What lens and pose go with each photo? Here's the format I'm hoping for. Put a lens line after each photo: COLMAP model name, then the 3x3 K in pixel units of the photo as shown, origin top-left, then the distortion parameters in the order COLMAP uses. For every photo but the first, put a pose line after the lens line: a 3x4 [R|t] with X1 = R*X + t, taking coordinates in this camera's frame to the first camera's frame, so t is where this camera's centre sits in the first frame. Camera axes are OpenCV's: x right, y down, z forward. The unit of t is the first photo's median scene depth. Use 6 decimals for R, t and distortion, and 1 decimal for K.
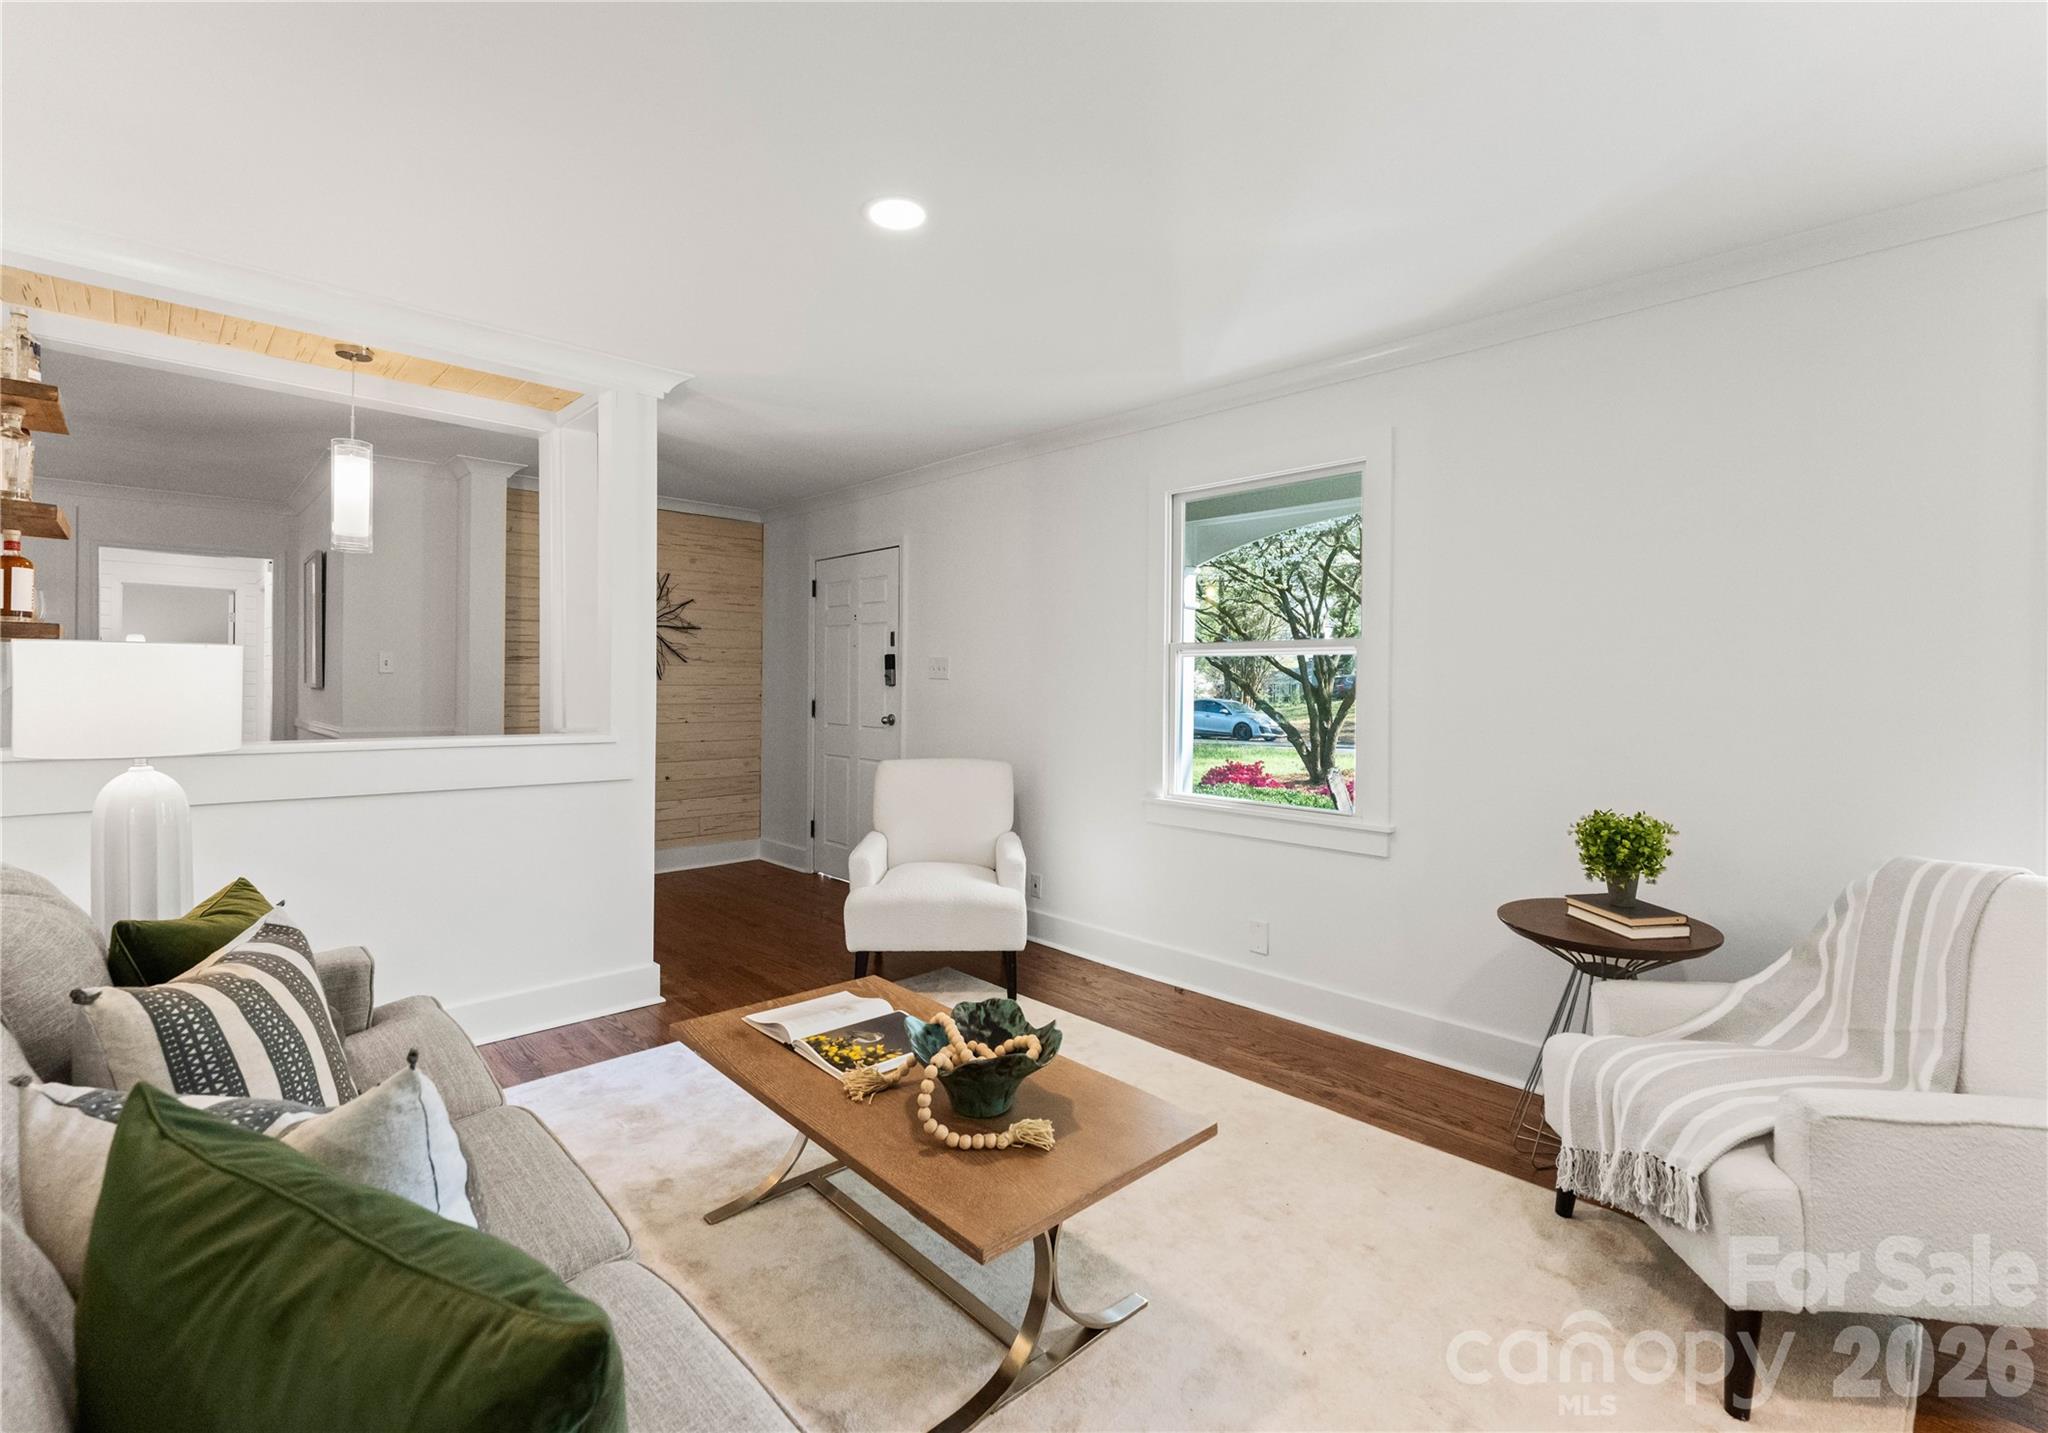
lens RADIAL K [[890.9, 0, 1016.2], [0, 890.9, 688.0], [0, 0, 1]] dist [-0.000127, 0.000010]
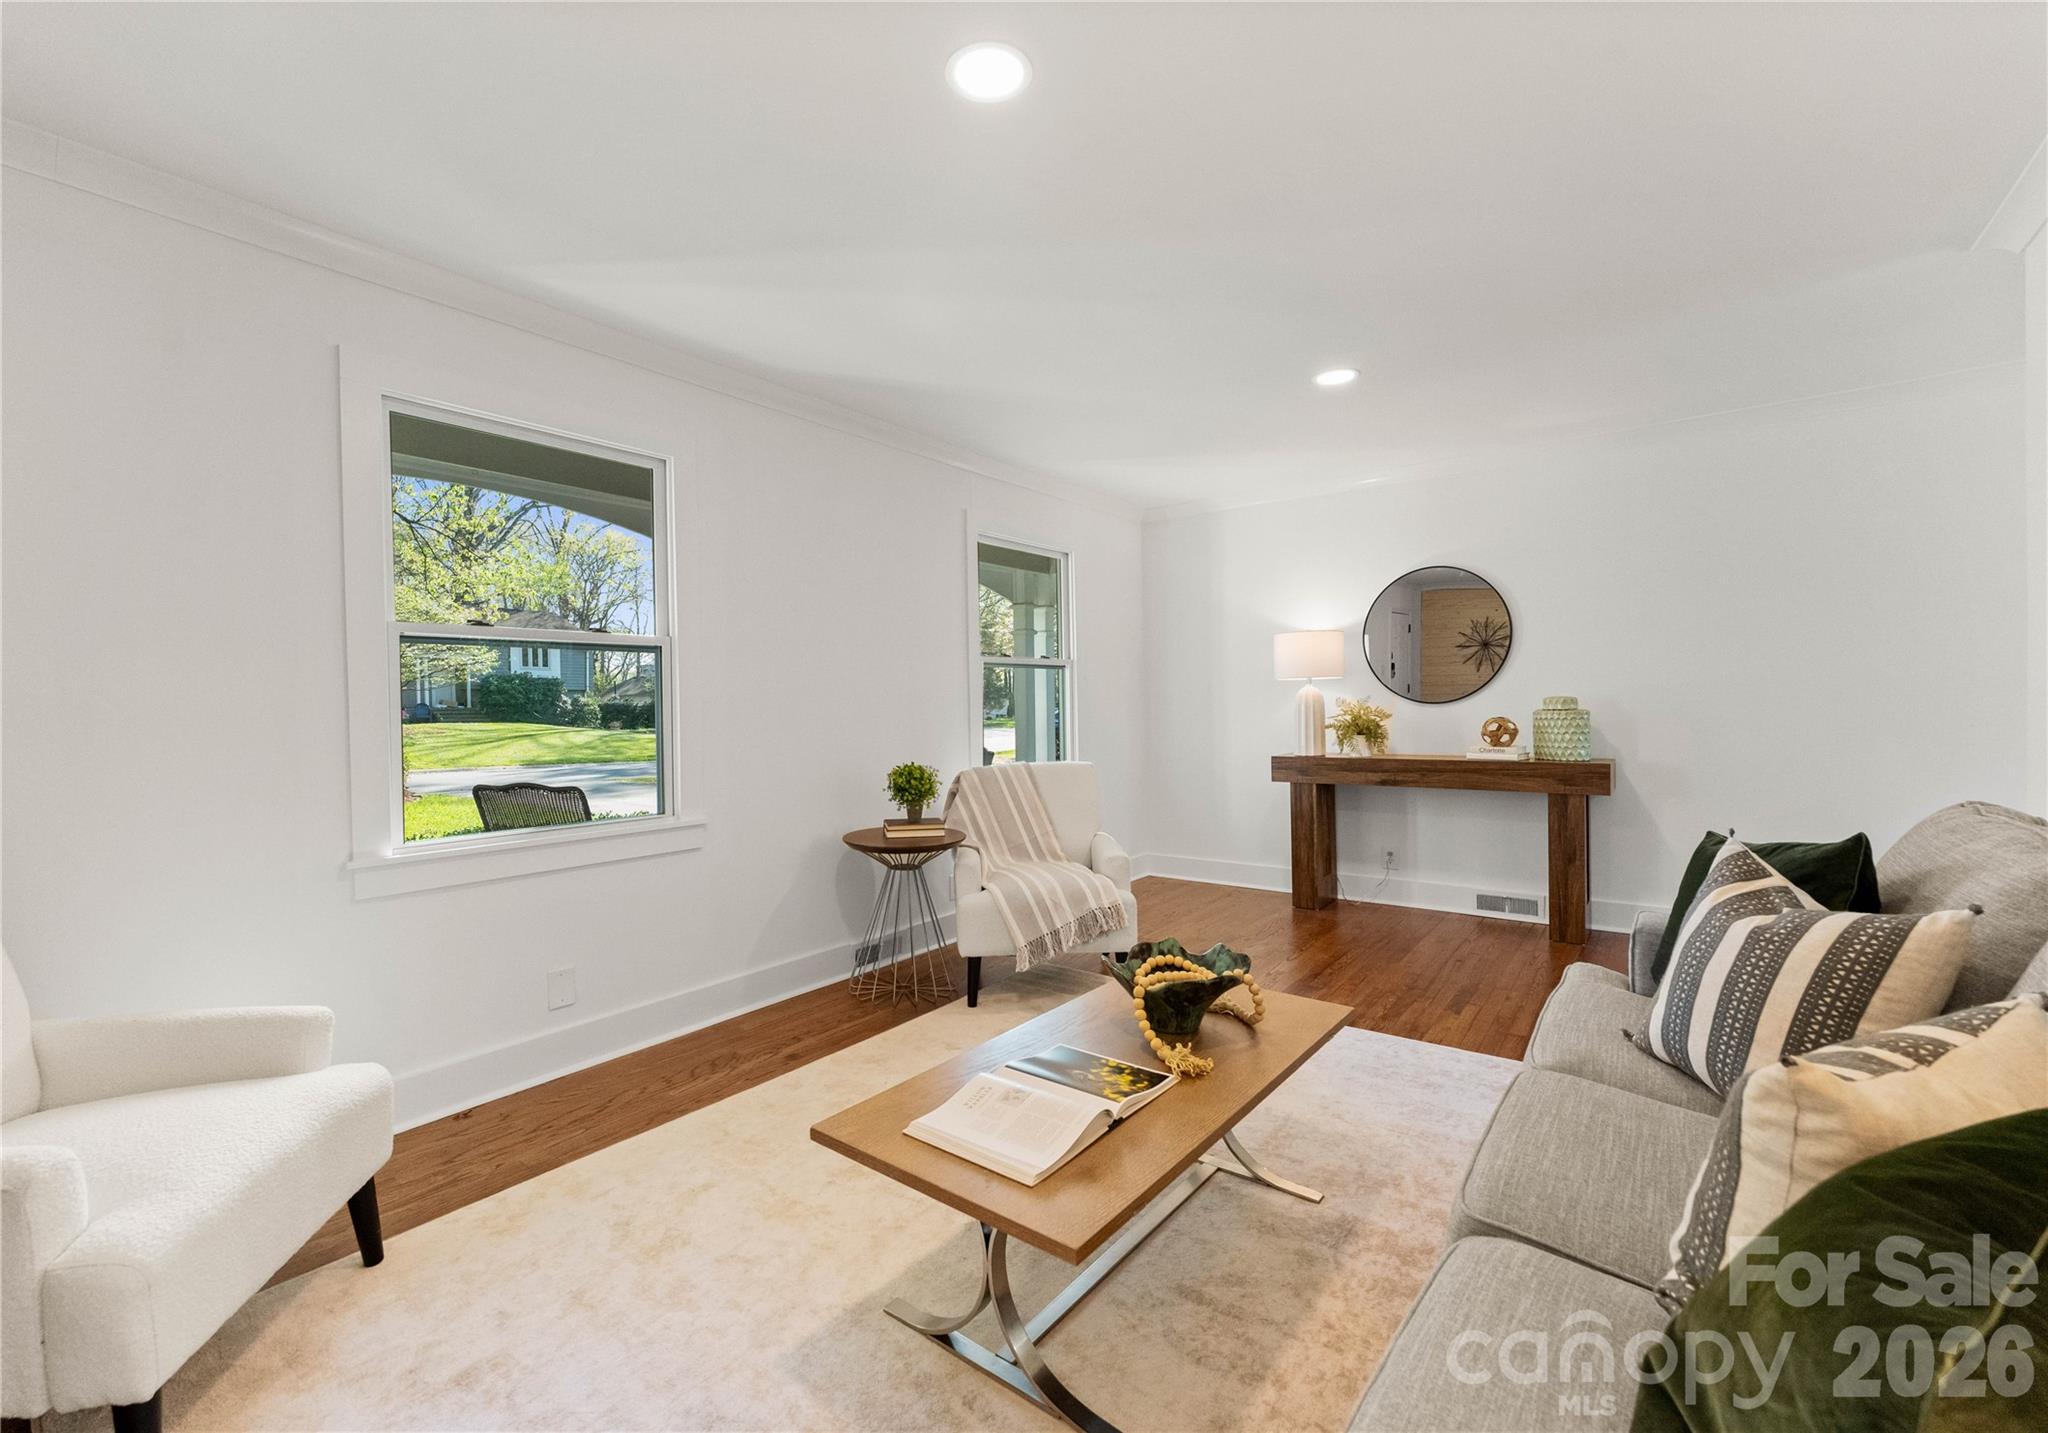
lens RADIAL K [[841.6, 0, 1024.0], [0, 841.6, 716.5], [0, 0, 1]] dist [-0.000706, -0.000051]
pose [[-0.138909, -0.022022, 0.990060, -0.667081], [0.015653, 0.999579, 0.024430, 0.018063], [-0.990181, 0.018891, -0.138506, 0.812793]]
